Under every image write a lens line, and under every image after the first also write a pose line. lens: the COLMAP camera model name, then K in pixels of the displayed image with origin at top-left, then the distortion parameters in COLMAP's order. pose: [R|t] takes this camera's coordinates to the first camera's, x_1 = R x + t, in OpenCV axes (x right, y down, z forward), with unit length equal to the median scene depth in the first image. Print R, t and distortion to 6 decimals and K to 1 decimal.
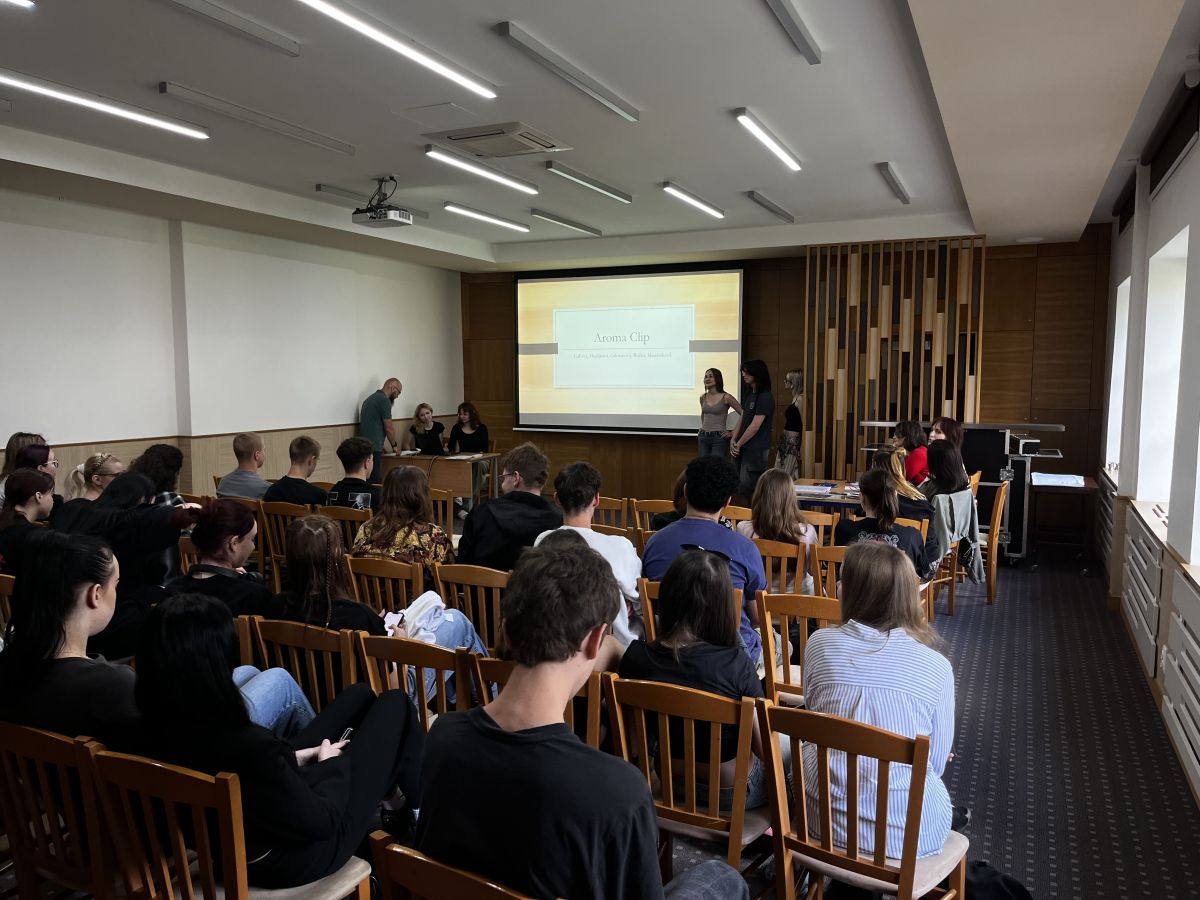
lens RADIAL K [[912.9, 0, 600.7], [0, 912.9, 456.9], [0, 0, 1]] dist [0.002411, -0.000939]
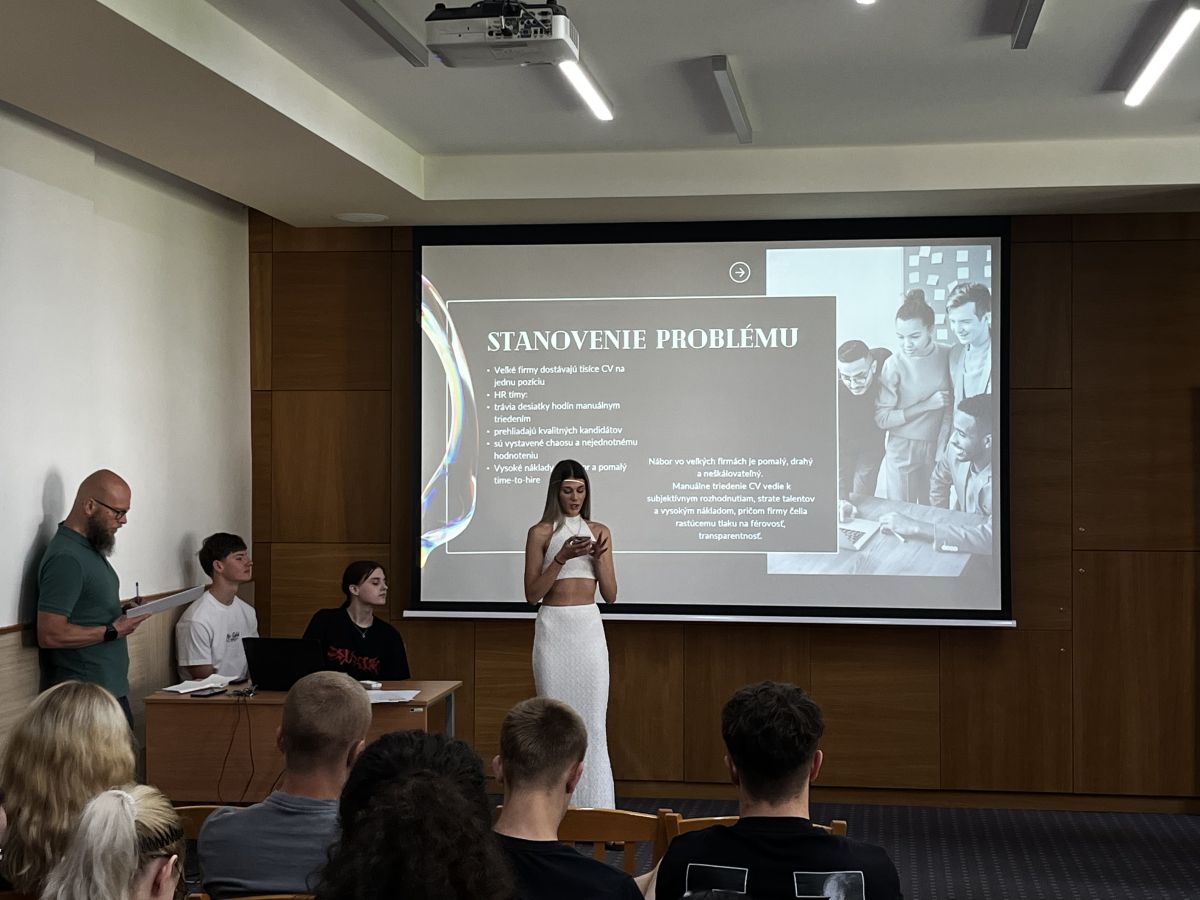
lens RADIAL K [[1855.8, 0, 596.3], [0, 1855.8, 448.4], [0, 0, 1]] dist [0.177377, 0.000000]
pose [[0.957014, 0.004571, 0.290006, -0.327155], [0.025434, 0.994702, -0.099609, -0.025038], [-0.288924, 0.102703, 0.951827, 0.251604]]
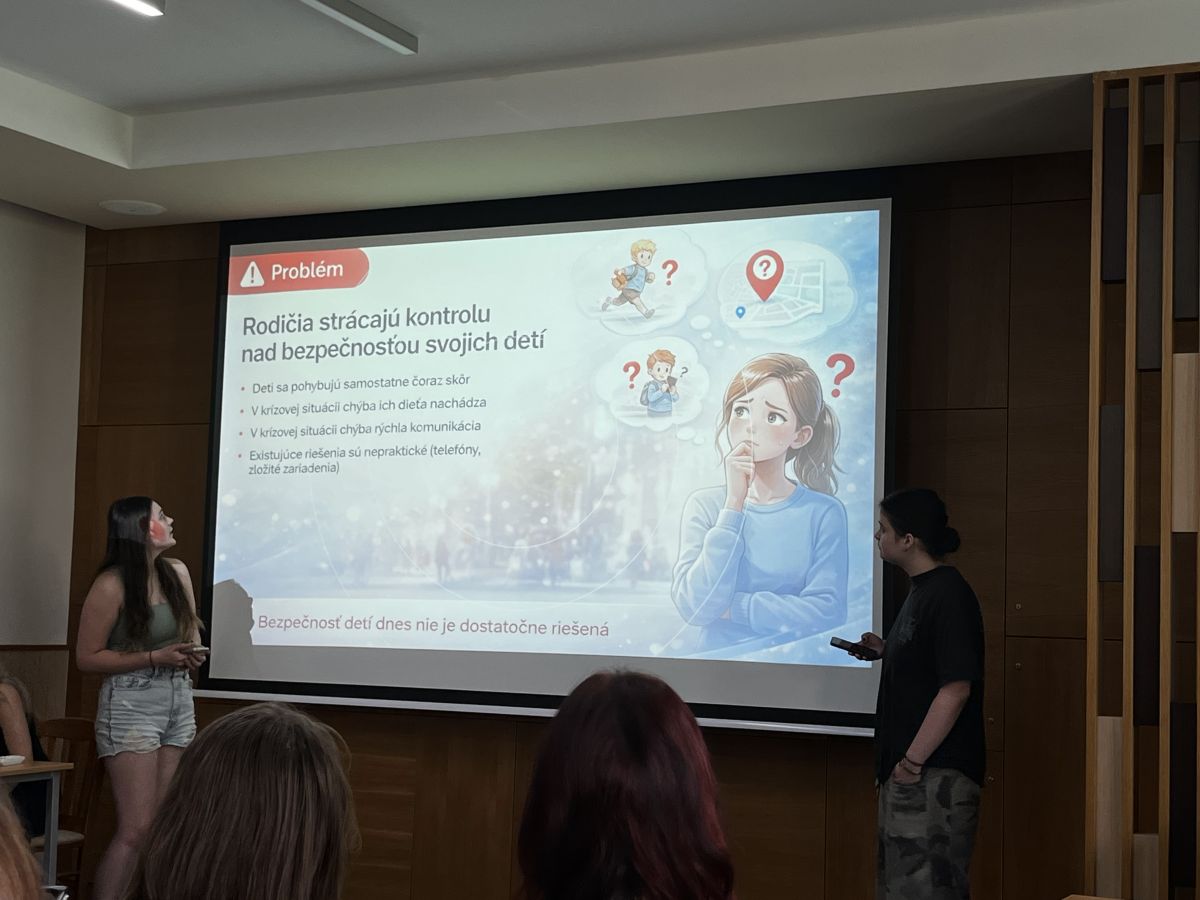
lens RADIAL K [[1874.5, 0, 603.1], [0, 1874.5, 444.7], [0, 0, 1]] dist [0.043430, 0.000000]
pose [[0.998600, 0.028866, -0.044327, 0.100939], [-0.036789, 0.981119, -0.189873, 0.005927], [0.038009, 0.191238, 0.980807, 0.432475]]
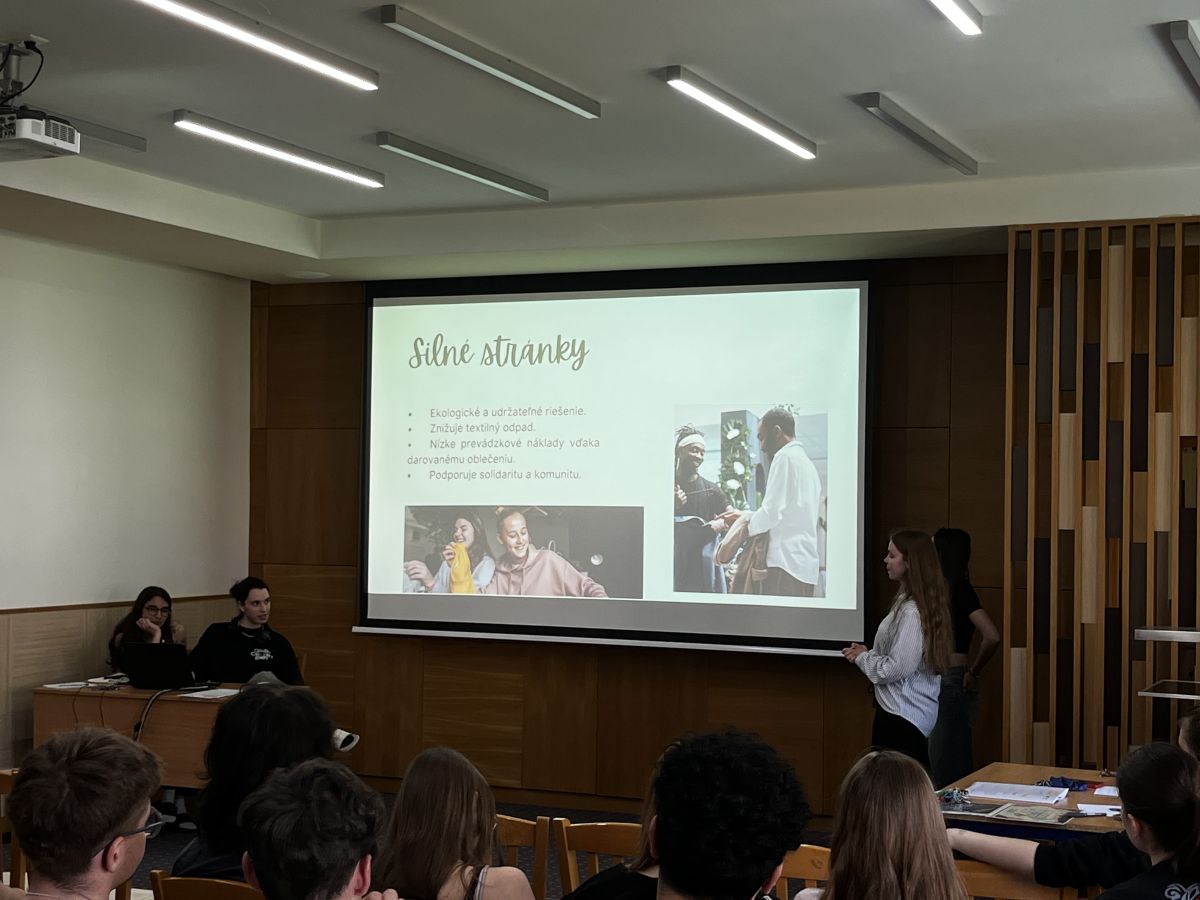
lens RADIAL K [[1874.5, 0, 603.5], [0, 1874.5, 448.1], [0, 0, 1]] dist [0.043430, 0.000000]
pose [[0.999884, 0.015068, -0.002185, 0.033756], [-0.015223, 0.992311, -0.122828, -0.009955], [0.000317, 0.122847, 0.992426, 0.109620]]
